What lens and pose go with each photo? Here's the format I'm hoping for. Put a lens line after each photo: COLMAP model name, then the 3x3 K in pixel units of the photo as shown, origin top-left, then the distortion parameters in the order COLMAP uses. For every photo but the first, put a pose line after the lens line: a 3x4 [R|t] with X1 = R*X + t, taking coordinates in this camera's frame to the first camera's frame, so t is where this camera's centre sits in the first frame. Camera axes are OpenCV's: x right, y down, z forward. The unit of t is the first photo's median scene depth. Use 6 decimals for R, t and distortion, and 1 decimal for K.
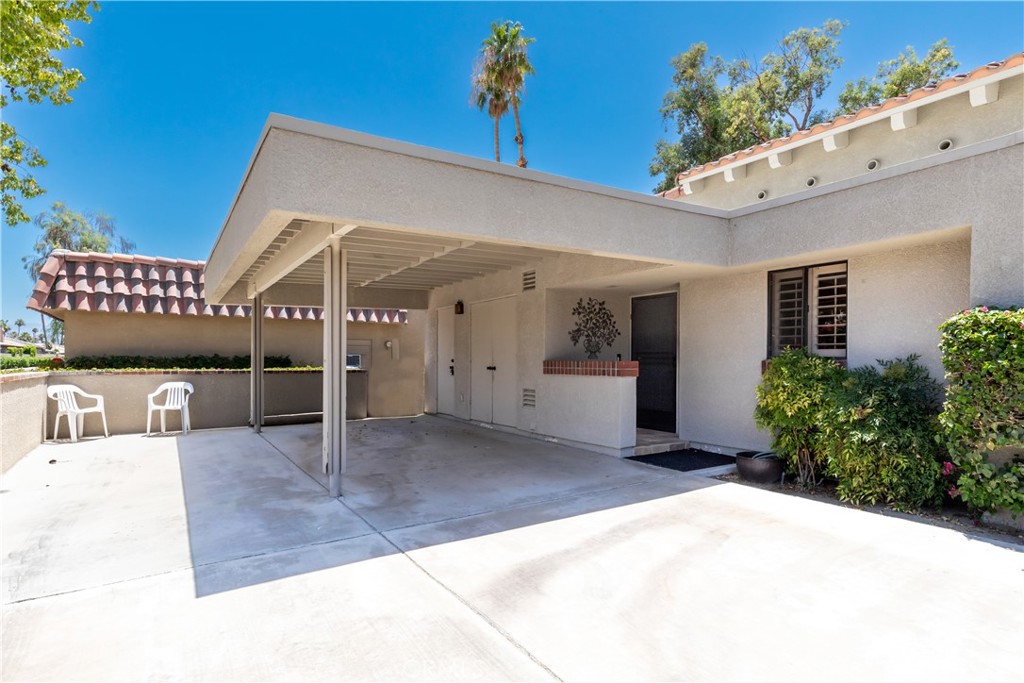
lens RADIAL K [[537.3, 0, 509.9], [0, 537.3, 360.1], [0, 0, 1]] dist [0.000208, 0.000051]
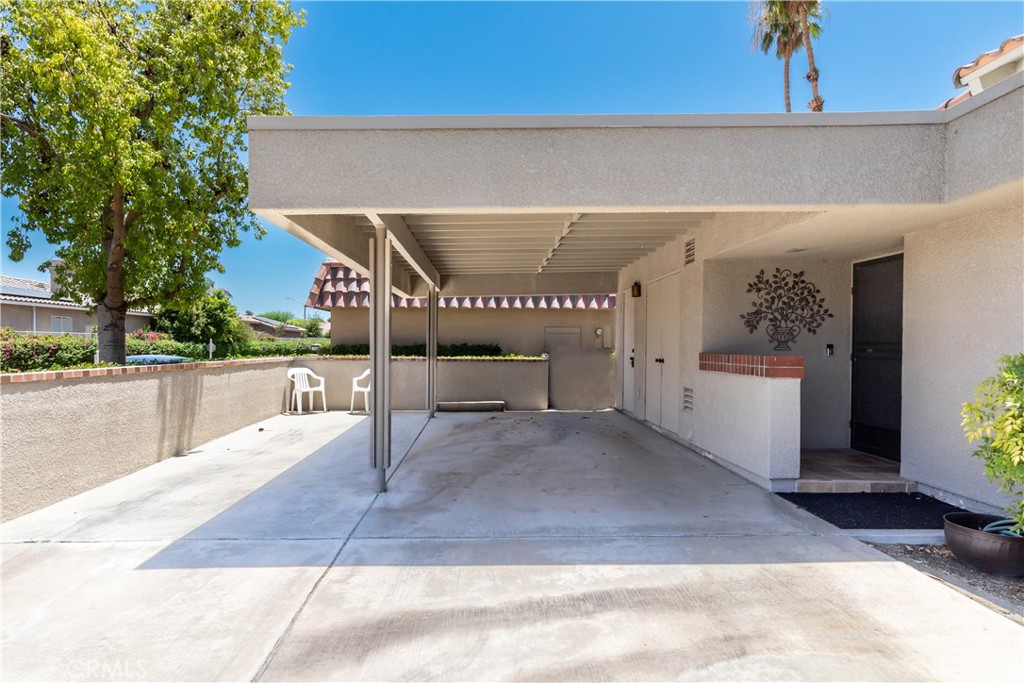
lens RADIAL K [[556.0, 0, 492.6], [0, 556.0, 343.6], [0, 0, 1]] dist [0.000877, 0.000605]
pose [[0.847255, 0.002195, -0.531181, 0.234401], [-0.004841, 0.999982, -0.003590, -0.007939], [0.531164, 0.005613, 0.847250, 0.151041]]
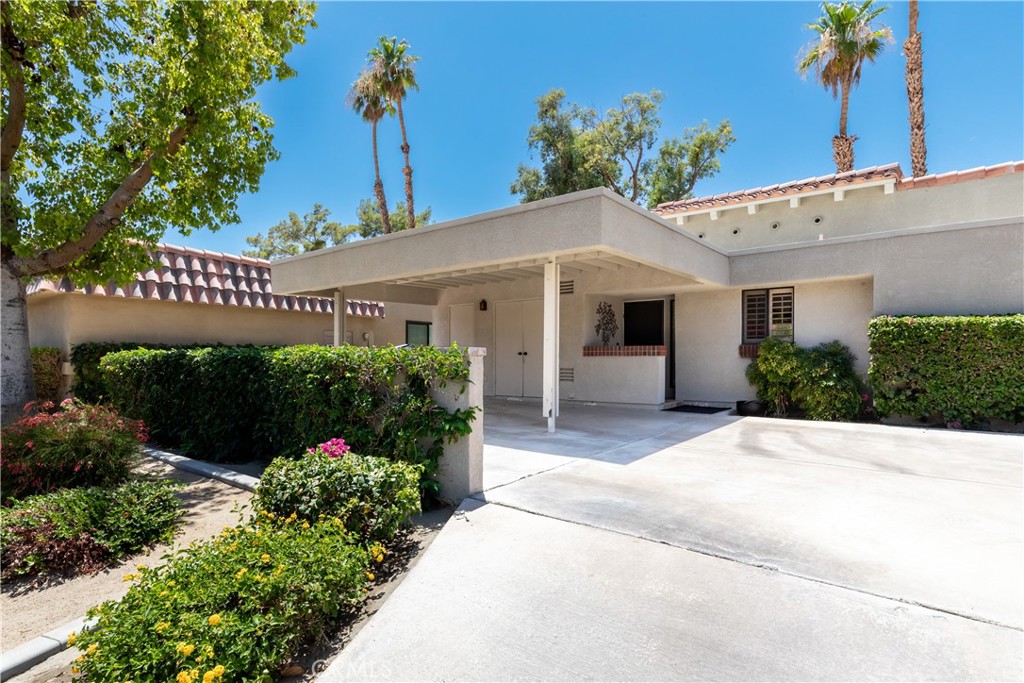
lens RADIAL K [[521.2, 0, 512.5], [0, 521.2, 354.1], [0, 0, 1]] dist [-0.004763, -0.000466]
pose [[0.940977, 0.002341, 0.338463, -0.548827], [0.000763, 0.999959, -0.009036, 0.031638], [-0.338470, 0.008761, 0.940936, -0.183317]]
